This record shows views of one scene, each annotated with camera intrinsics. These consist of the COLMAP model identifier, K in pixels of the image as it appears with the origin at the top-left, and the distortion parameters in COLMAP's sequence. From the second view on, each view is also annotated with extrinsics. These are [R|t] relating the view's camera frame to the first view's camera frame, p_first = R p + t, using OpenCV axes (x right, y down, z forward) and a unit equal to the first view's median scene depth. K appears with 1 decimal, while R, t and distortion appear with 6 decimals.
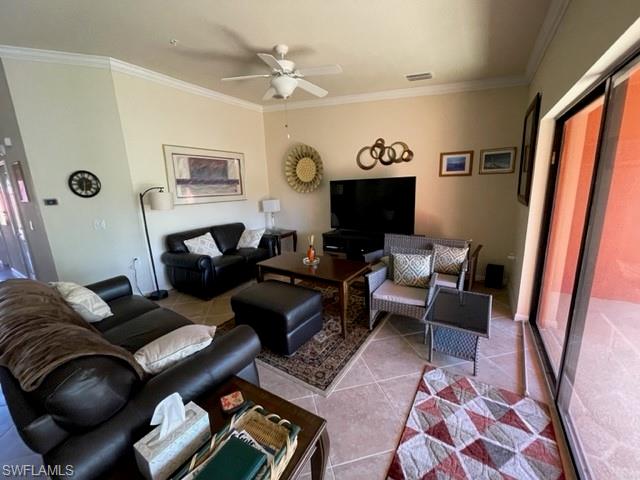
lens RADIAL K [[256.8, 0, 319.5], [0, 256.8, 244.2], [0, 0, 1]] dist [-0.002155, -0.000065]
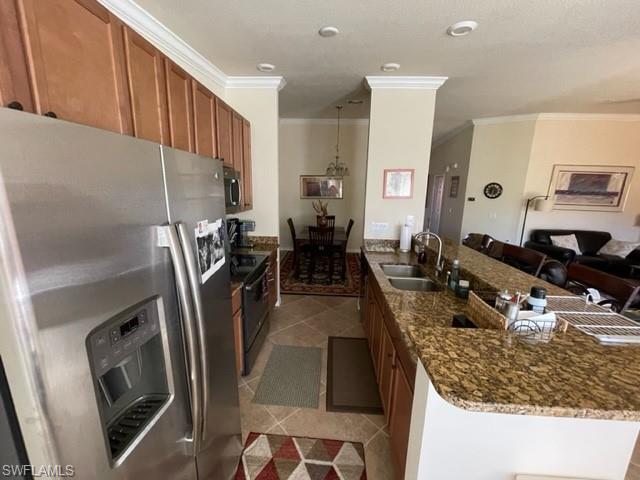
lens RADIAL K [[256.8, 0, 319.8], [0, 256.8, 239.7], [0, 0, 1]] dist [-0.002155, -0.000065]
pose [[0.478458, 0.223962, -0.849069, 0.038307], [-0.235901, 0.964166, 0.121389, 0.118560], [0.845830, 0.142217, 0.514146, -0.666425]]
